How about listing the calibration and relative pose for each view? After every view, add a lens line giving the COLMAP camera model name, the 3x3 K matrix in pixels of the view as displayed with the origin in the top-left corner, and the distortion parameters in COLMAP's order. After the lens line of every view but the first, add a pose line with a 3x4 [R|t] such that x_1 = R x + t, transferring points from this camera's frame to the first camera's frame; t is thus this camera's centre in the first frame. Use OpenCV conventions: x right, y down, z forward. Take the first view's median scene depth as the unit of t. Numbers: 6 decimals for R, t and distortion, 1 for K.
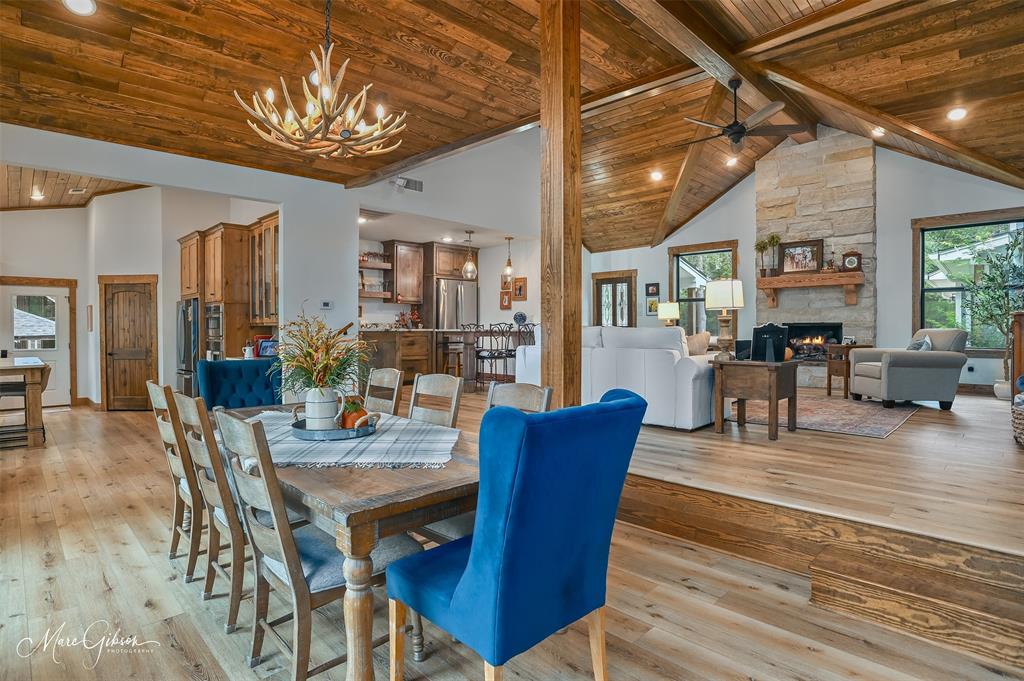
lens RADIAL K [[531.9, 0, 518.5], [0, 531.9, 333.3], [0, 0, 1]] dist [-0.027650, 0.001211]
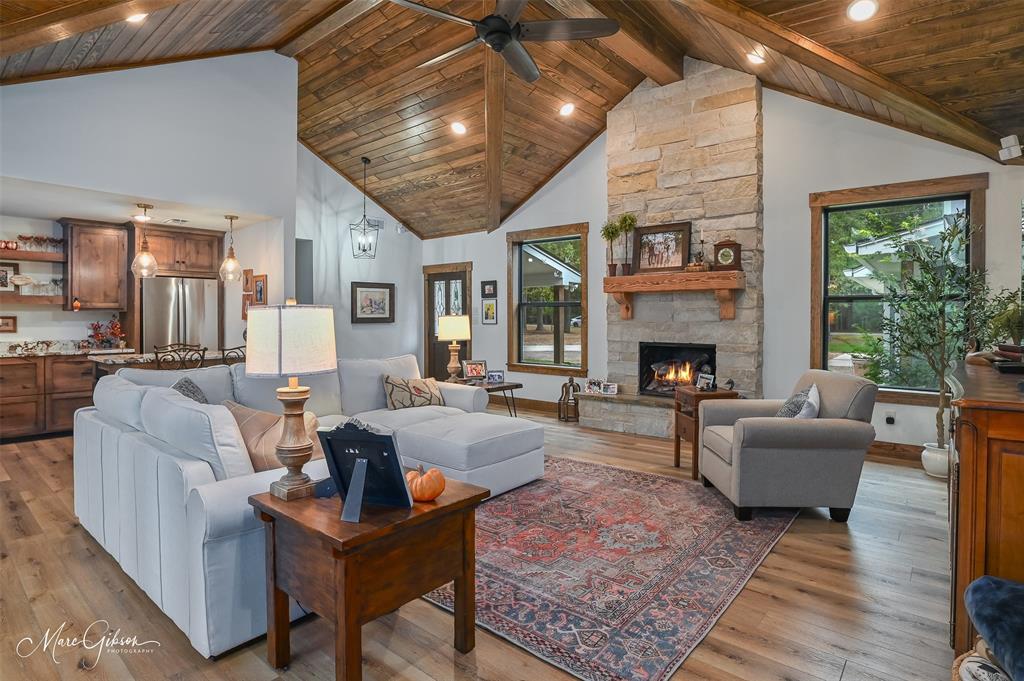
lens RADIAL K [[536.5, 0, 508.4], [0, 536.5, 323.4], [0, 0, 1]] dist [-0.048239, 0.001327]
pose [[0.998039, 0.002654, 0.062543, 0.291540], [-0.002874, 0.999990, 0.003428, -0.047321], [-0.062533, -0.003601, 0.998036, 0.314245]]
